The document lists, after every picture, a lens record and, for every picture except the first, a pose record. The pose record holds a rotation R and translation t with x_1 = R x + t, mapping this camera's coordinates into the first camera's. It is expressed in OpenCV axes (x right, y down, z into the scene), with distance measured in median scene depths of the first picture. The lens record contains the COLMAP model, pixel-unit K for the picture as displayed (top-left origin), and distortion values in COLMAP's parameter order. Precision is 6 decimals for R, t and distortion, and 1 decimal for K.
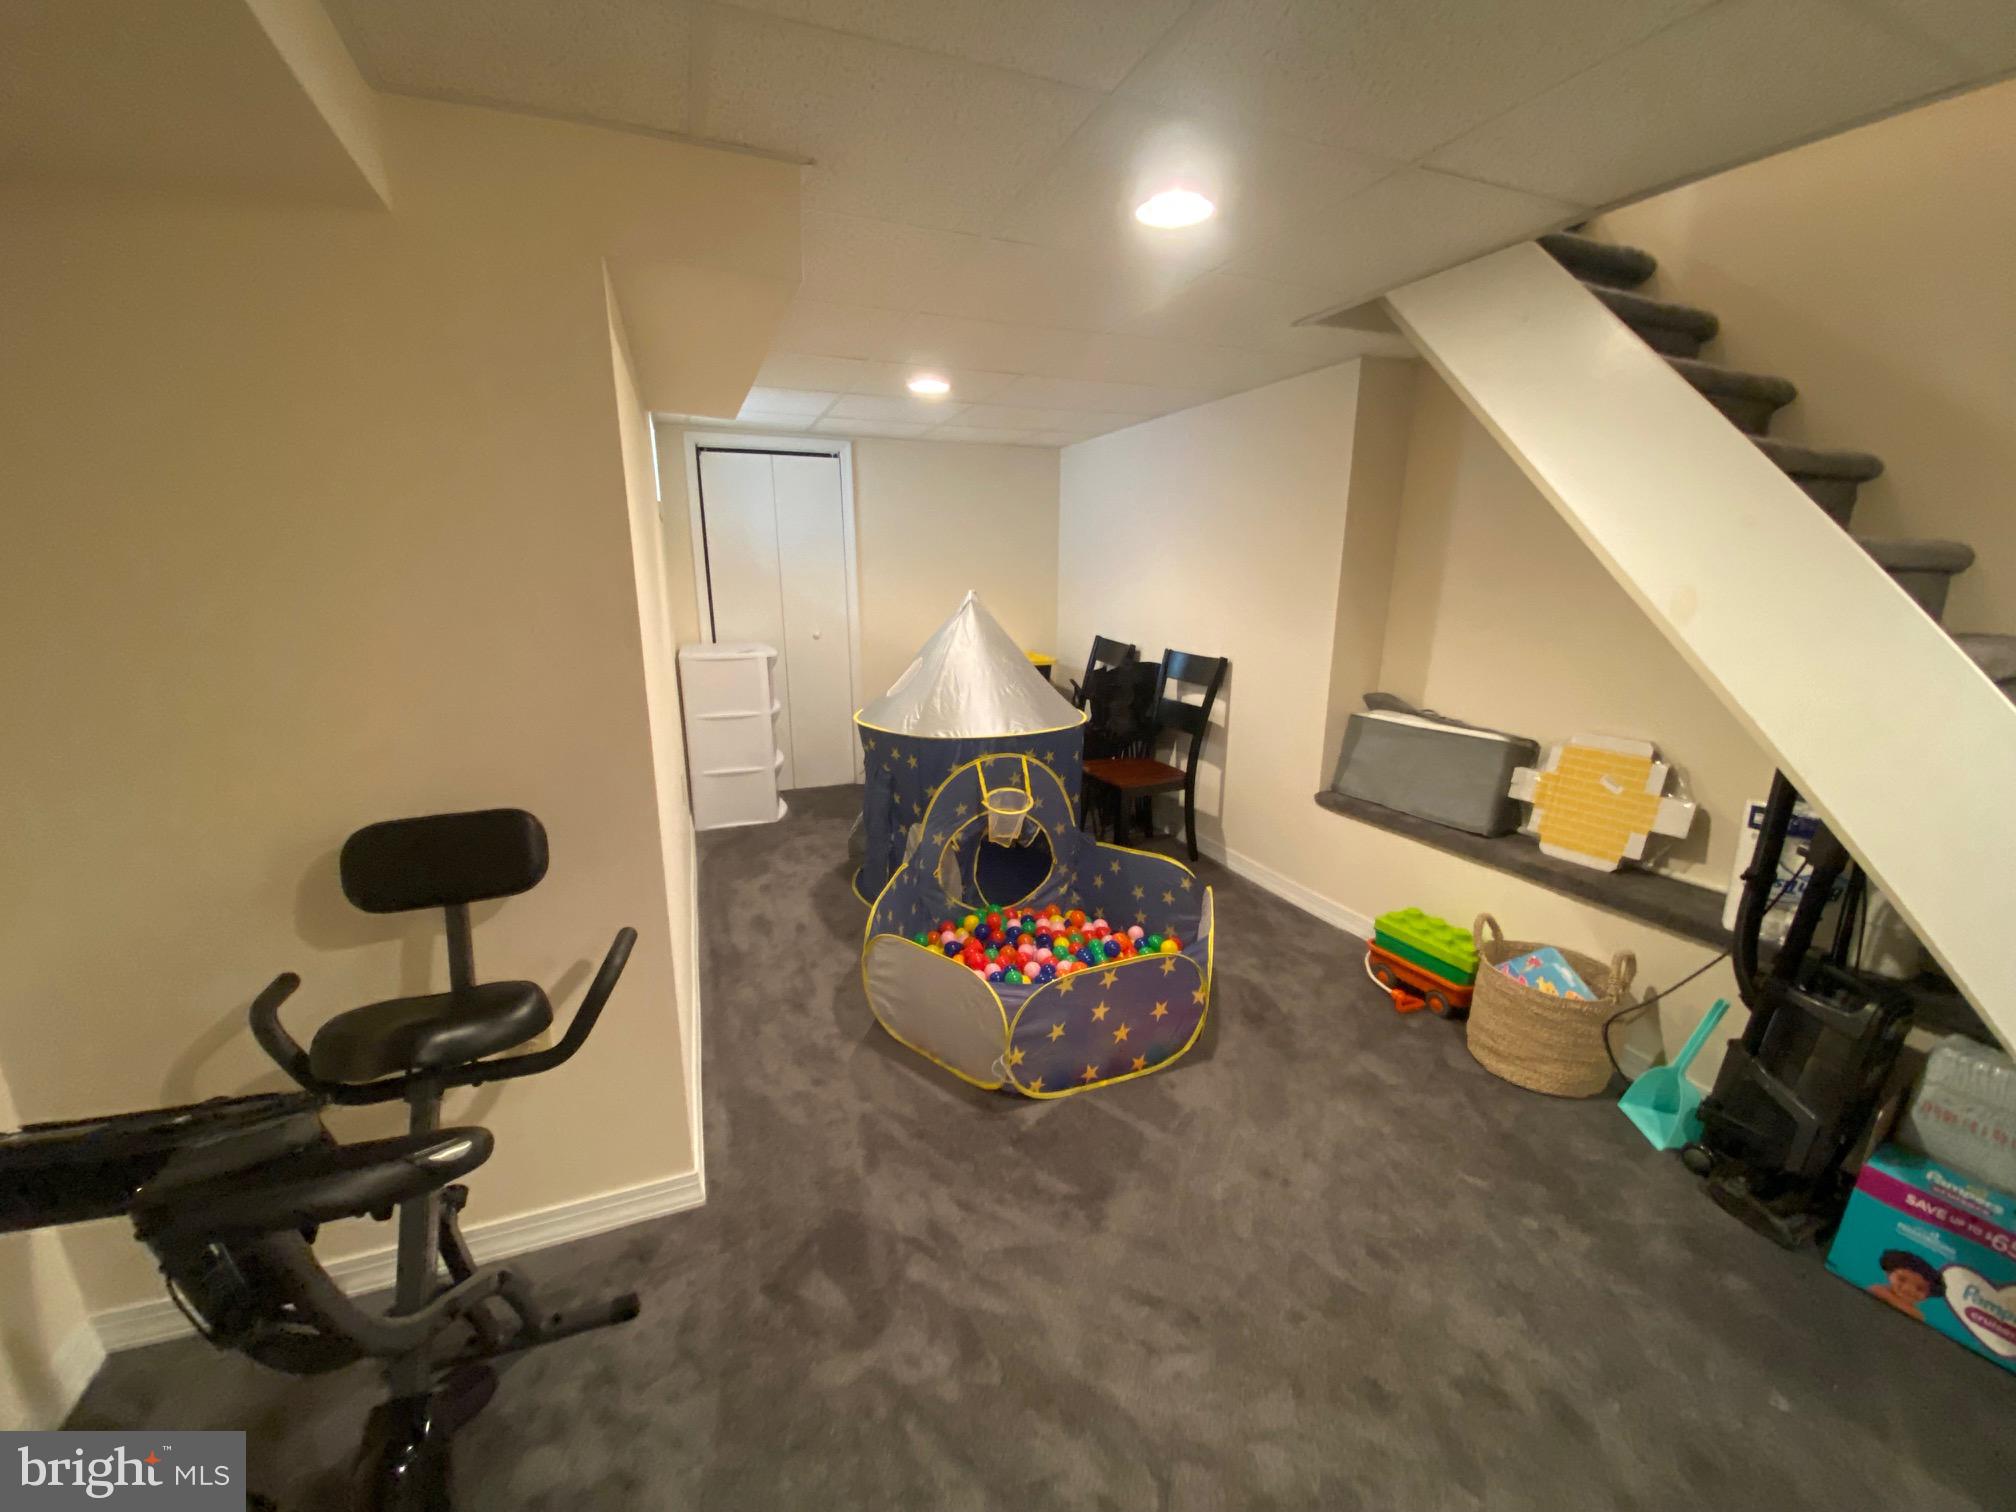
lens RADIAL K [[822.6, 0, 1015.5], [0, 822.6, 733.9], [0, 0, 1]] dist [-0.004428, -0.008930]
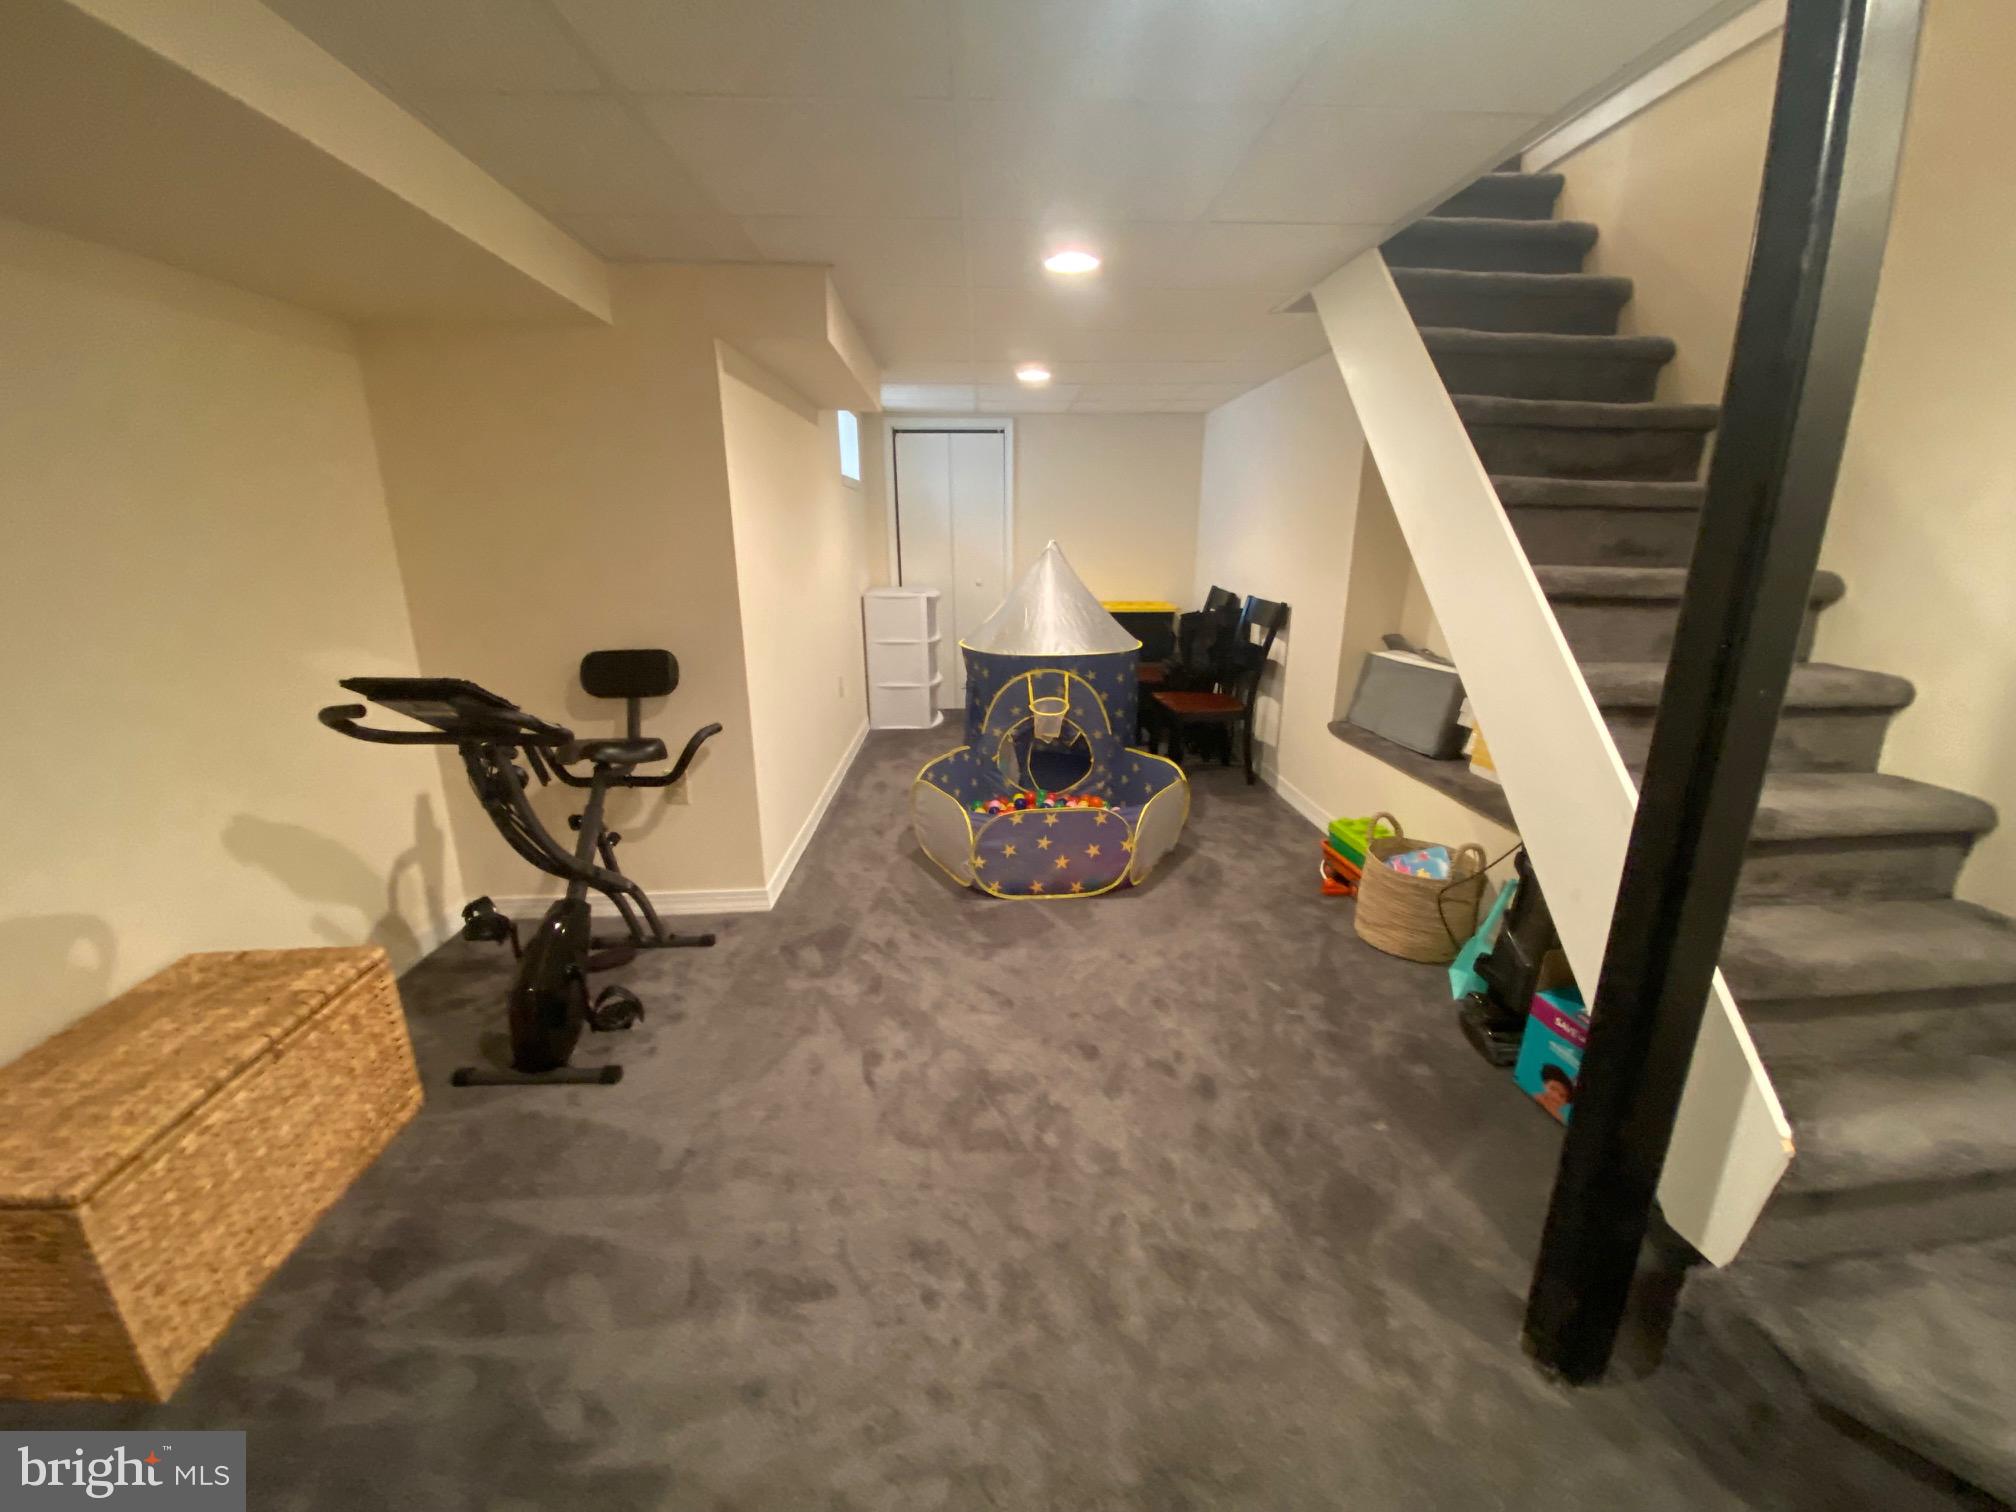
lens RADIAL K [[822.6, 0, 1018.1], [0, 822.6, 756.4], [0, 0, 1]] dist [-0.004428, -0.008930]
pose [[0.943400, 0.081840, -0.321402, 0.389729], [-0.060912, 0.995347, 0.074658, 0.071357], [0.326017, -0.050855, 0.943995, -0.251111]]
